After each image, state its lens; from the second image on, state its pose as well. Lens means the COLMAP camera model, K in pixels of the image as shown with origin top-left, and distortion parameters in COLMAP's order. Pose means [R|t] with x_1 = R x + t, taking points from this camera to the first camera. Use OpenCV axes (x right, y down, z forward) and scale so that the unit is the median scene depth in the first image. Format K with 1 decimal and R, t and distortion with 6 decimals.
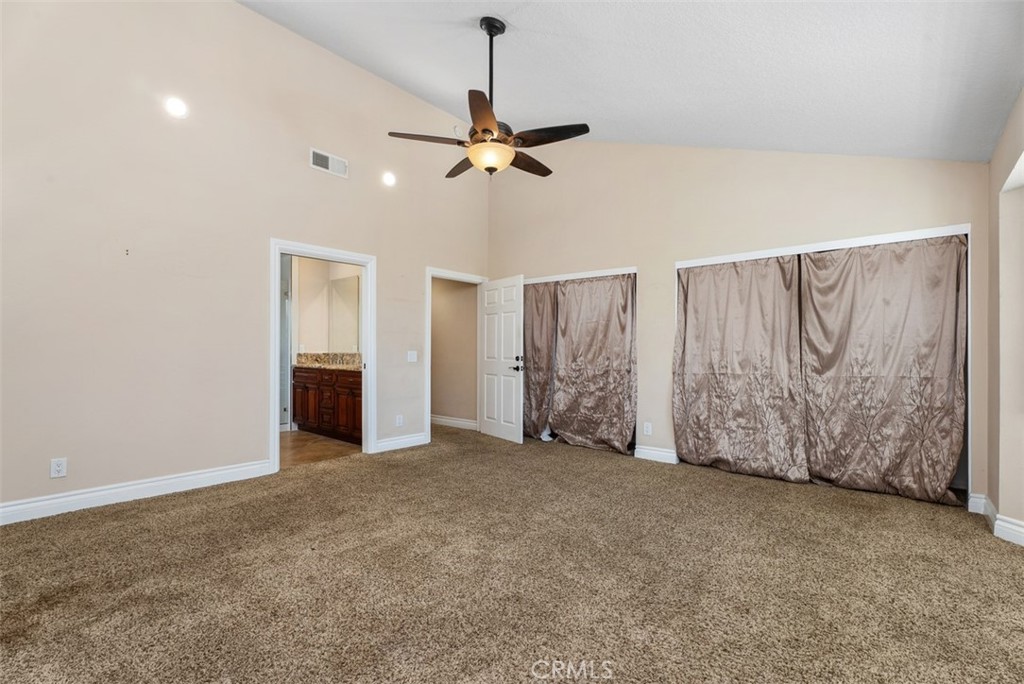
lens RADIAL K [[458.4, 0, 512.0], [0, 458.4, 345.7], [0, 0, 1]] dist [-0.002334, -0.000299]
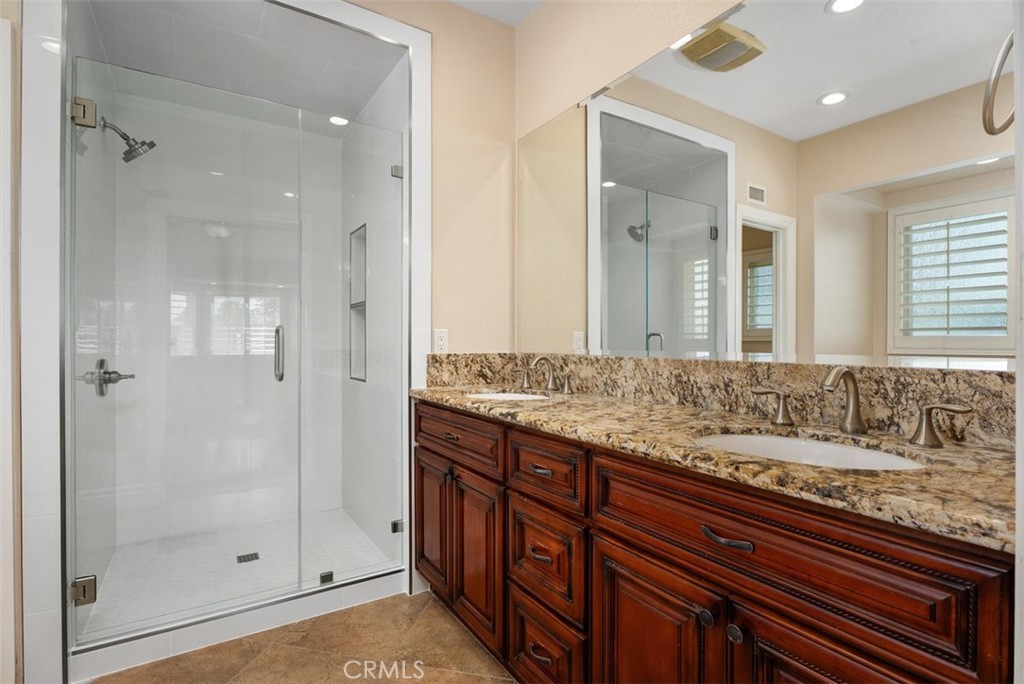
lens RADIAL K [[501.3, 0, 510.3], [0, 501.3, 342.1], [0, 0, 1]] dist [-0.003060, -0.000495]
pose [[0.956872, -0.001042, -0.290509, -0.311076], [0.003131, 0.999972, 0.006729, 0.005763], [0.290494, -0.007348, 0.956849, 0.680274]]
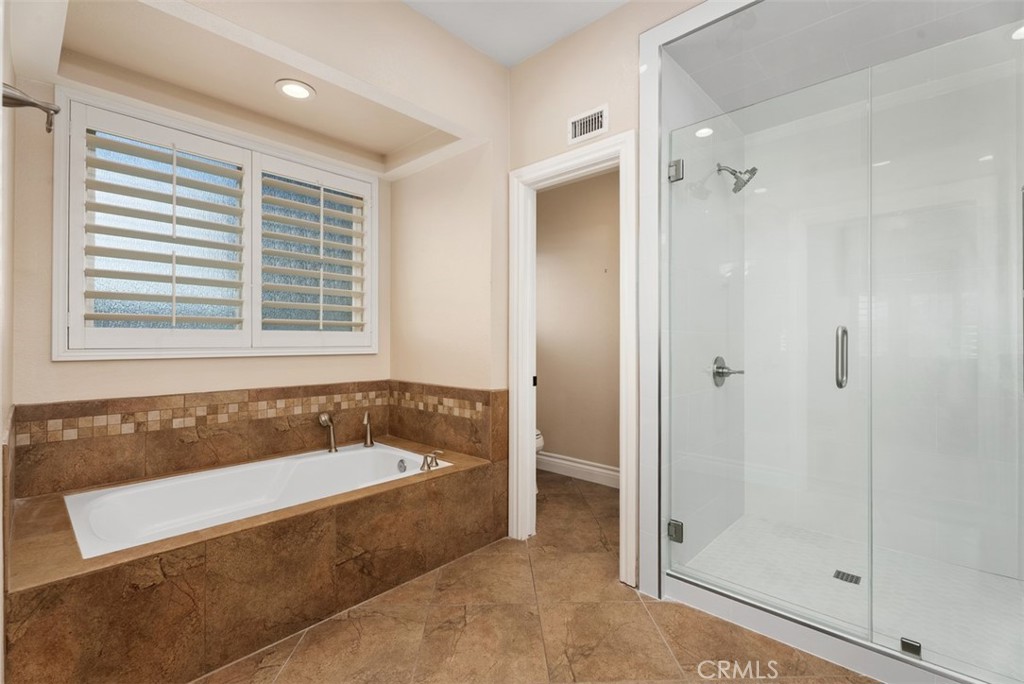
lens RADIAL K [[458.4, 0, 511.9], [0, 458.4, 338.7], [0, 0, 1]] dist [-0.002334, -0.000299]
pose [[-0.033737, -0.004724, -0.999420, -0.280752], [-0.005257, 0.999976, -0.004549, 0.006317], [0.999417, 0.005100, -0.033761, 0.760830]]
